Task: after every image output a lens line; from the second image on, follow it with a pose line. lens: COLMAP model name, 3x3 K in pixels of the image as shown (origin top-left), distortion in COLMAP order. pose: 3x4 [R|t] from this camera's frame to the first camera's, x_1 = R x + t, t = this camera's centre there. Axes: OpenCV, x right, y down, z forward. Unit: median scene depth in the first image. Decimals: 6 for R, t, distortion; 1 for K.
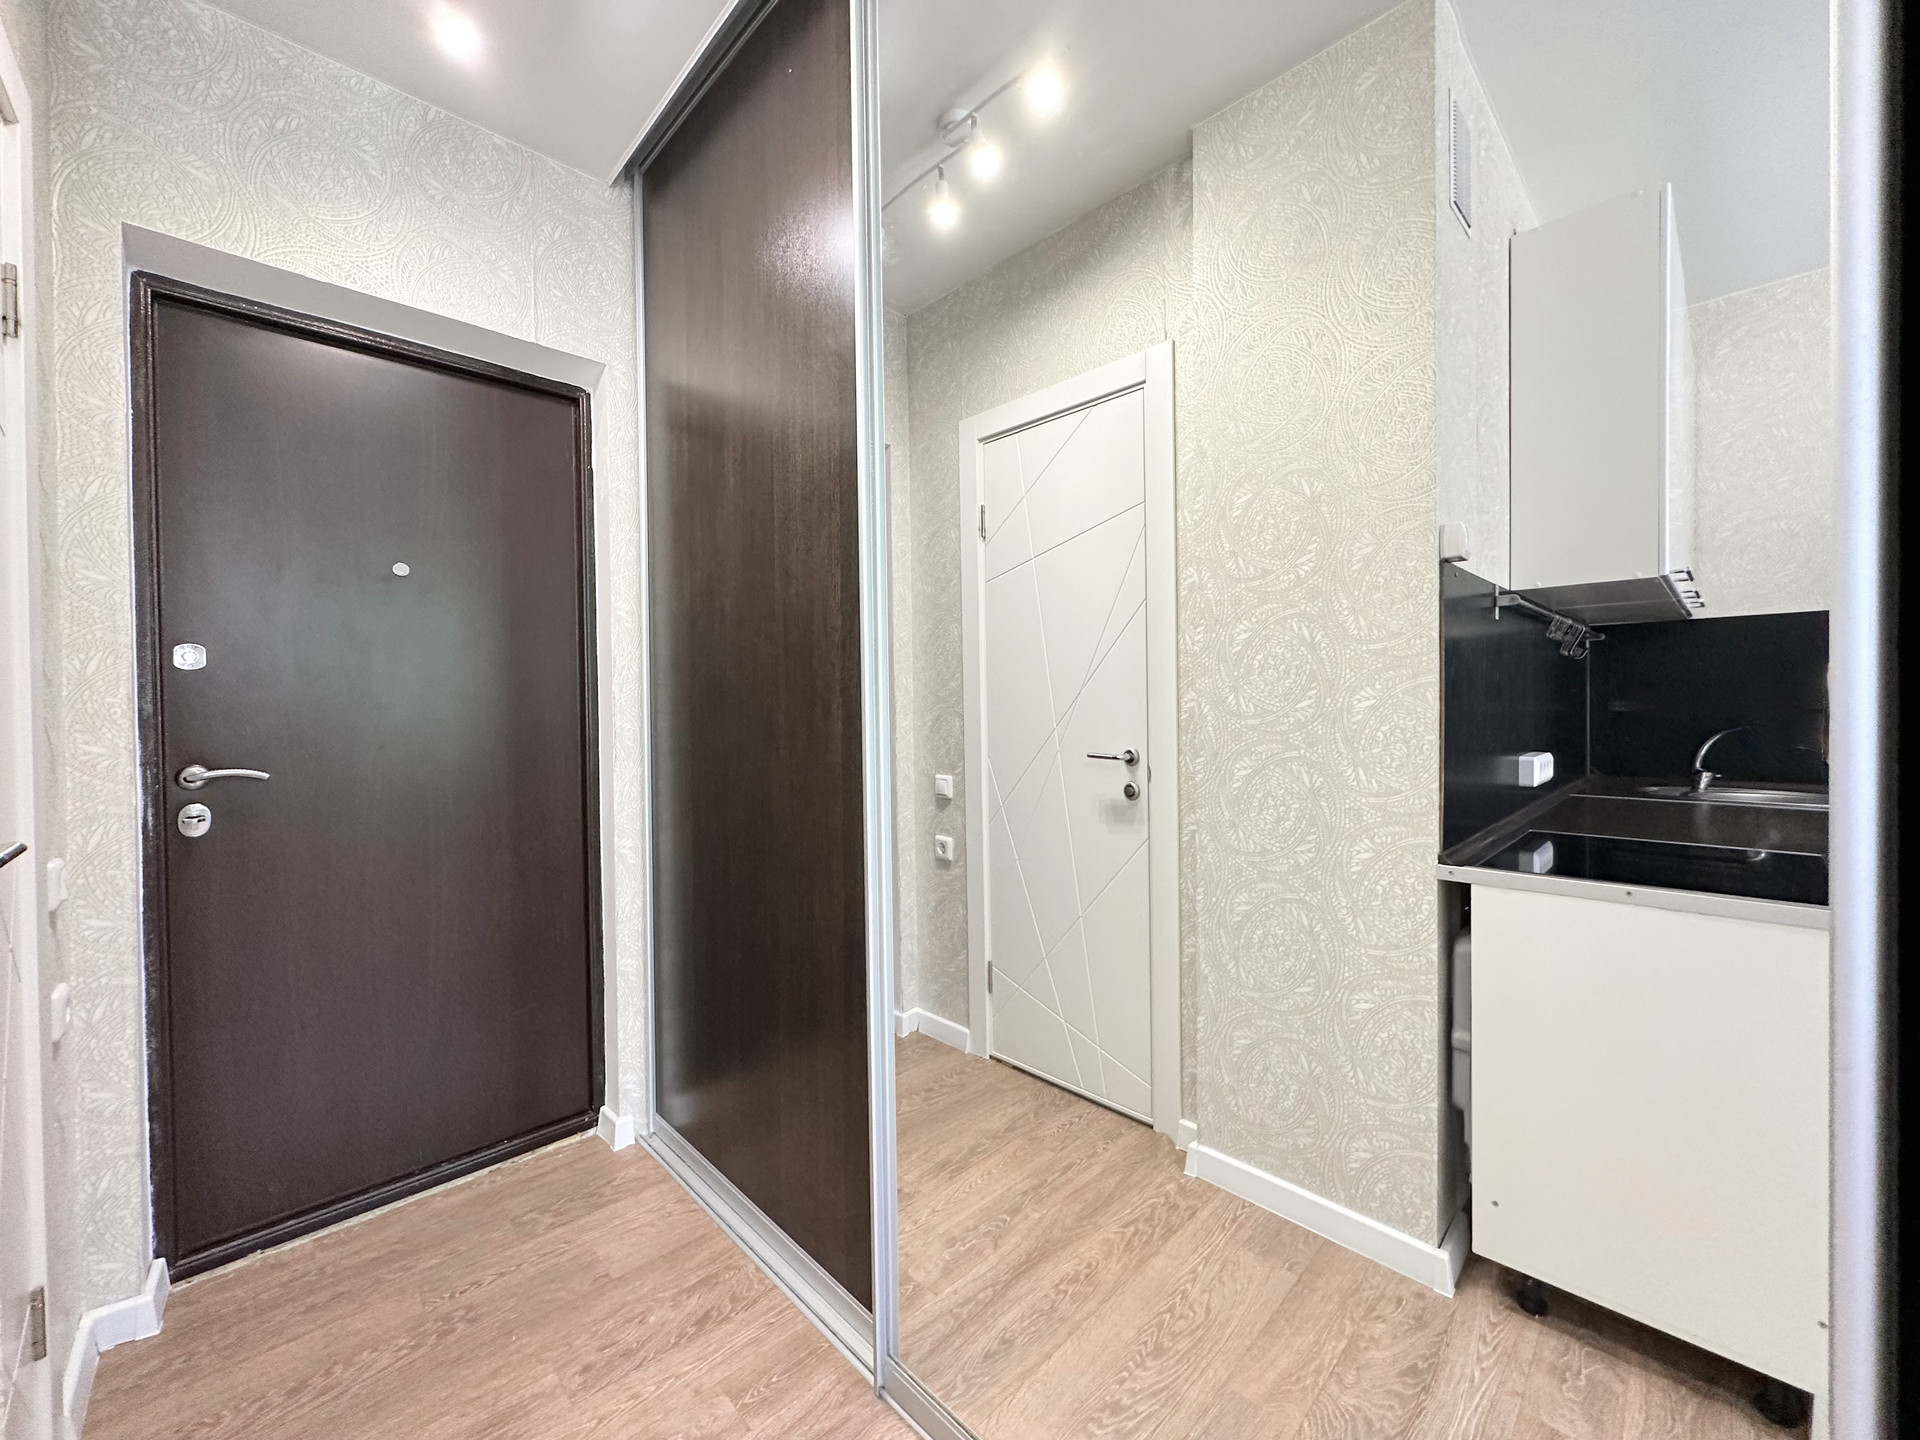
lens RADIAL K [[763.8, 0, 955.3], [0, 763.8, 718.3], [0, 0, 1]] dist [-0.002553, 0.000449]
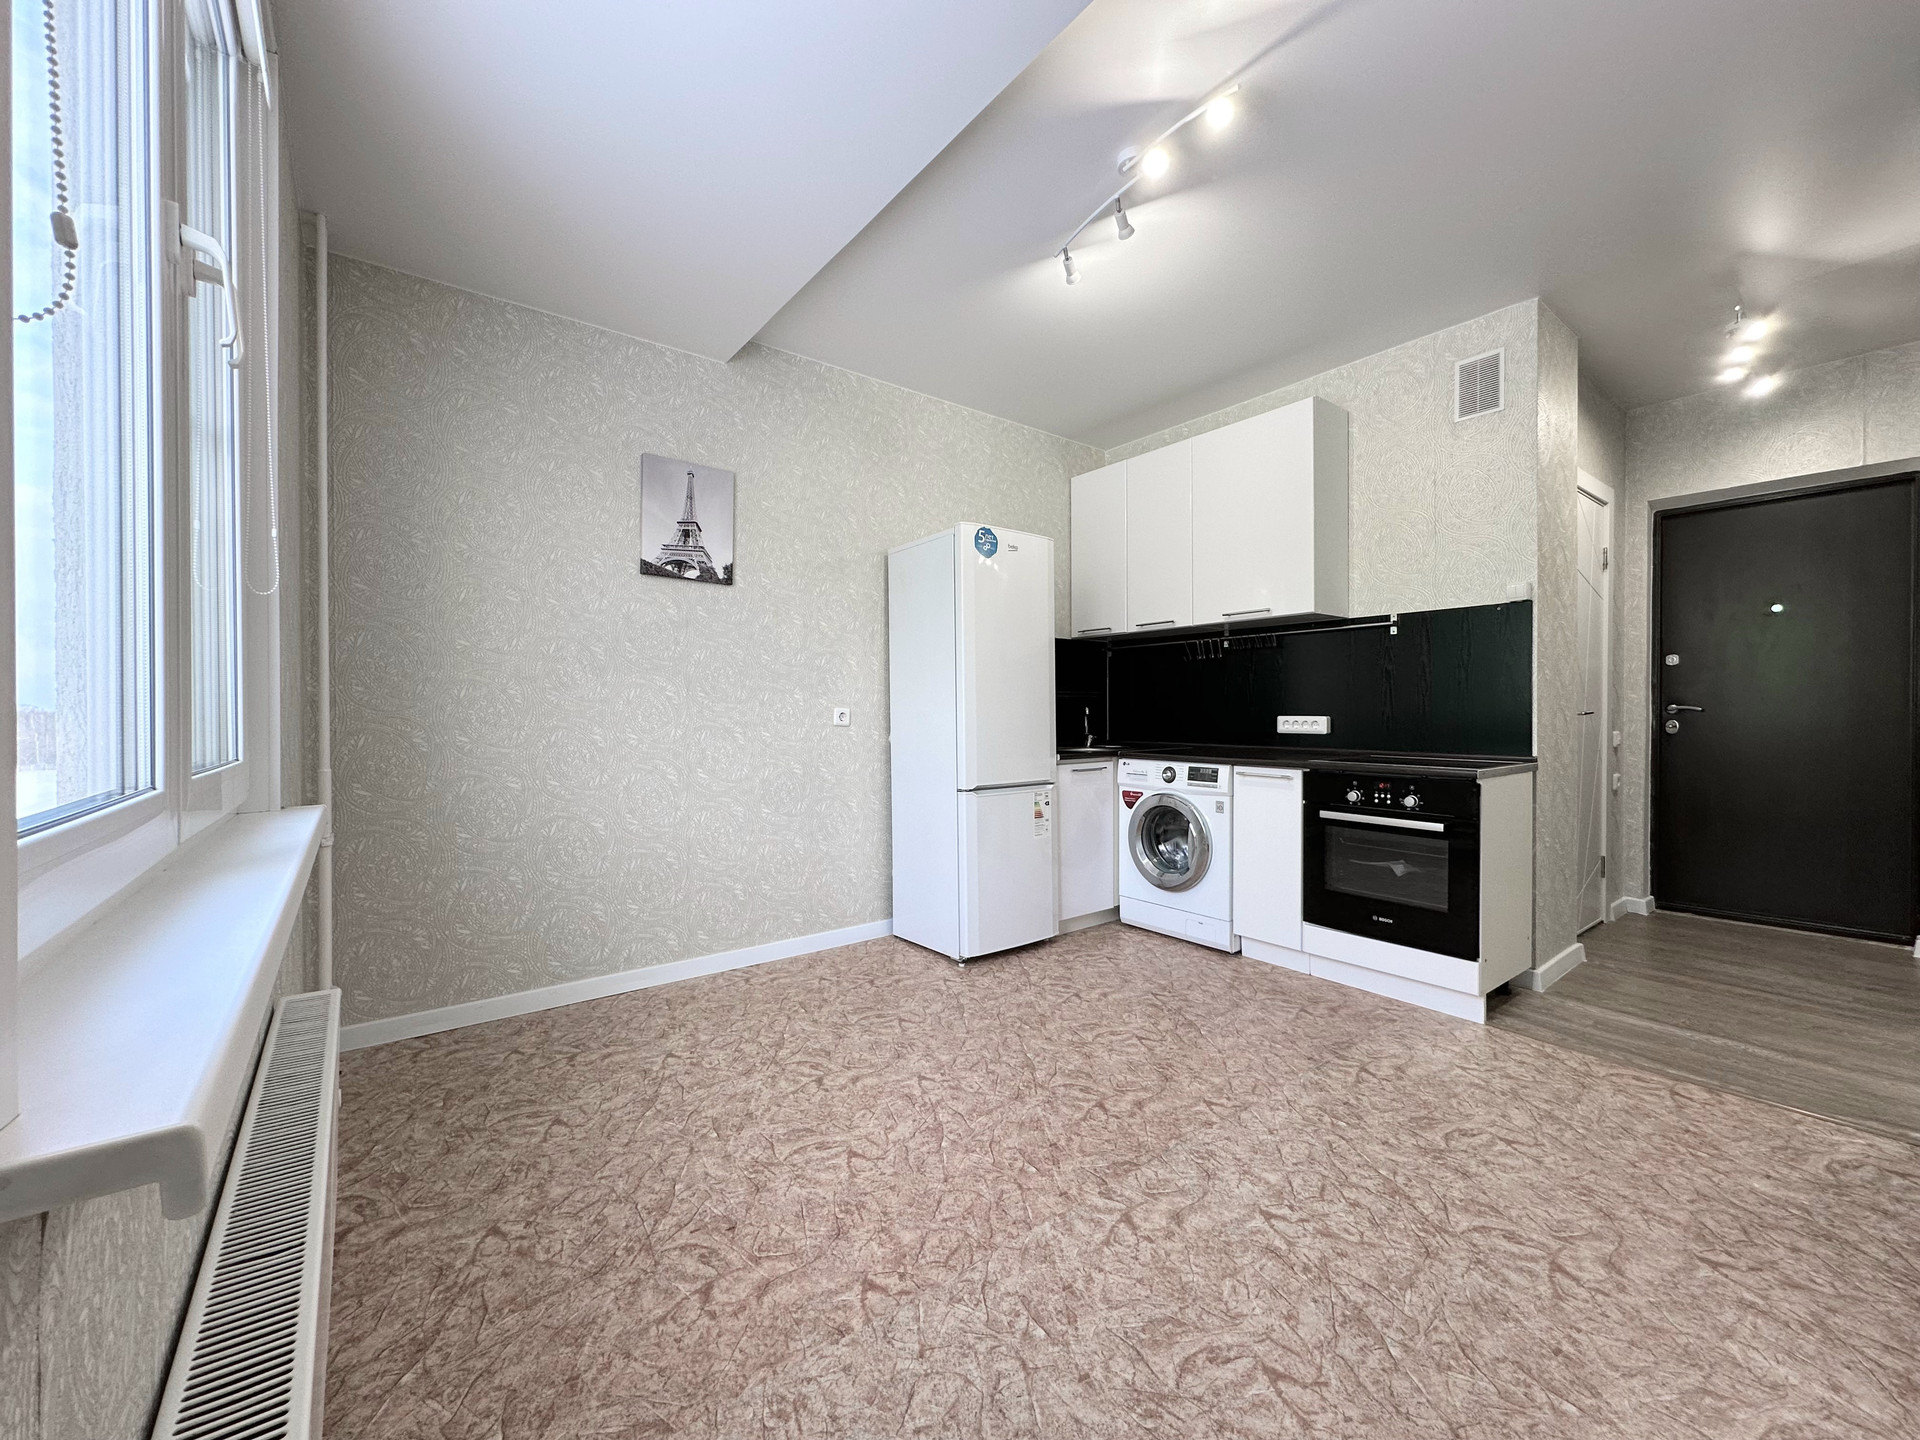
lens RADIAL K [[763.8, 0, 957.5], [0, 763.8, 719.1], [0, 0, 1]] dist [-0.002553, 0.000449]
pose [[-0.100292, 0.021302, -0.994730, 1.581358], [-0.008706, 0.999714, 0.022287, 0.070397], [0.994920, 0.010896, -0.100078, -0.984784]]
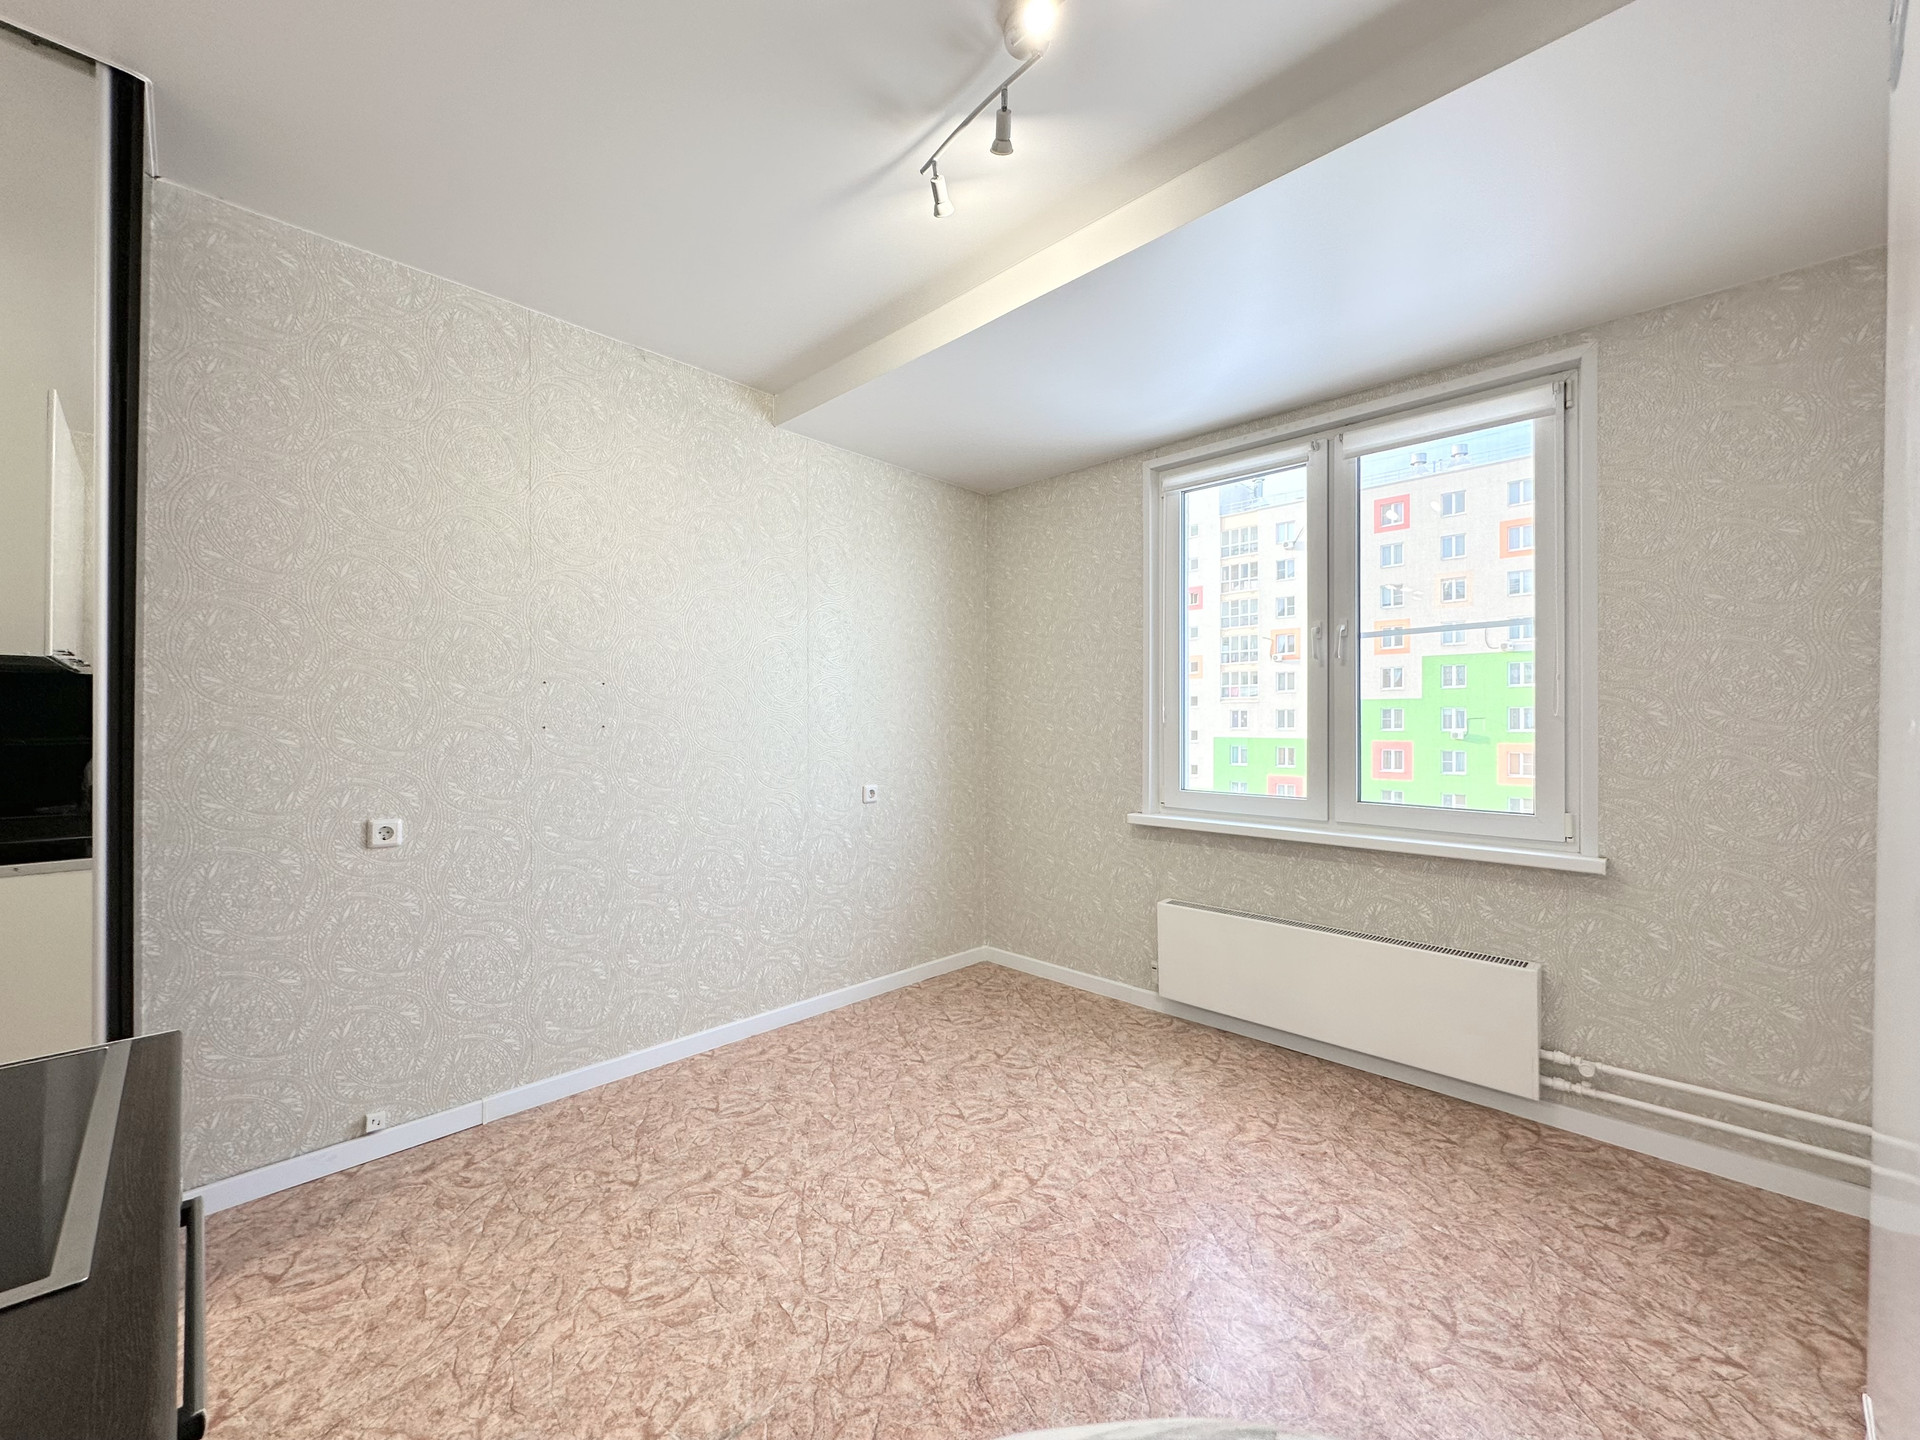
lens RADIAL K [[763.8, 0, 960.5], [0, 763.8, 721.1], [0, 0, 1]] dist [-0.002553, 0.000449]
pose [[-0.034364, 0.013876, 0.999313, -0.604866], [0.010416, 0.999854, -0.013526, -0.029787], [-0.999355, 0.009944, -0.034503, -0.712388]]
